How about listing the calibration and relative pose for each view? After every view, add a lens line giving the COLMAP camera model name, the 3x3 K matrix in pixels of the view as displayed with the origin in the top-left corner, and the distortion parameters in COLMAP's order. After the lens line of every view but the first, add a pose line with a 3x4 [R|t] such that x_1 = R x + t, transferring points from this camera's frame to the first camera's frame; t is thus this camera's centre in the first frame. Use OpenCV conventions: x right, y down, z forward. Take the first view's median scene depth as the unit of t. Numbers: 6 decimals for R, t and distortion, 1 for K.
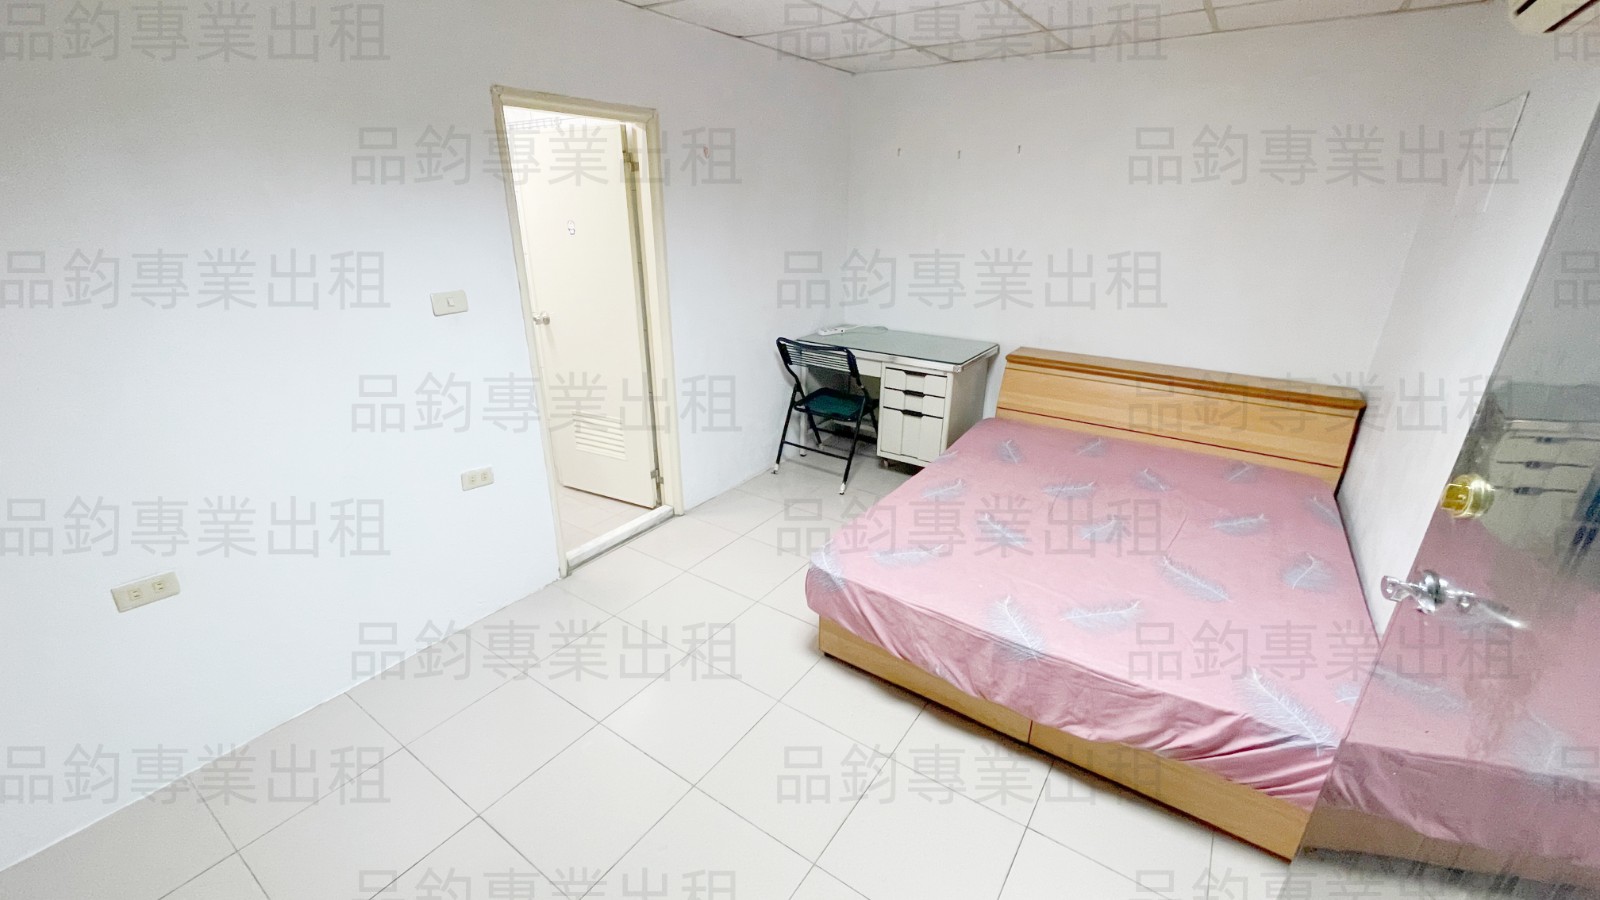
lens RADIAL K [[644.6, 0, 802.2], [0, 644.6, 450.9], [0, 0, 1]] dist [0.008536, 0.000325]
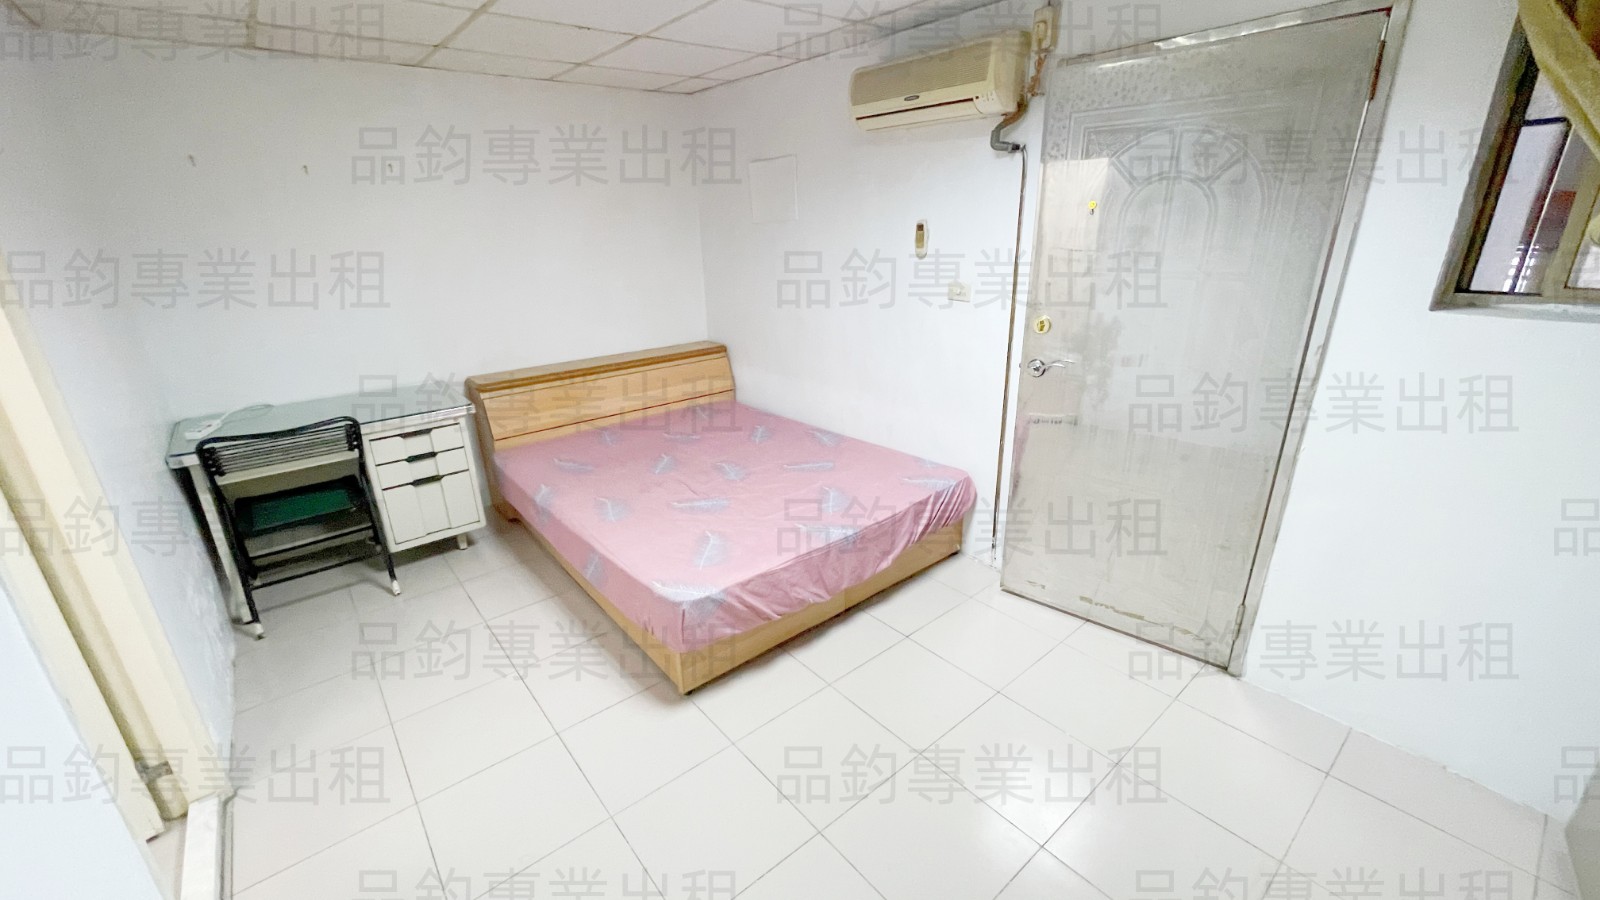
lens RADIAL K [[644.6, 0, 804.7], [0, 644.6, 447.9], [0, 0, 1]] dist [0.008536, 0.000325]
pose [[0.264172, -0.336992, 0.903687, -0.727871], [0.366503, 0.901761, 0.229135, -0.183264], [-0.892126, 0.270673, 0.361728, 0.453064]]
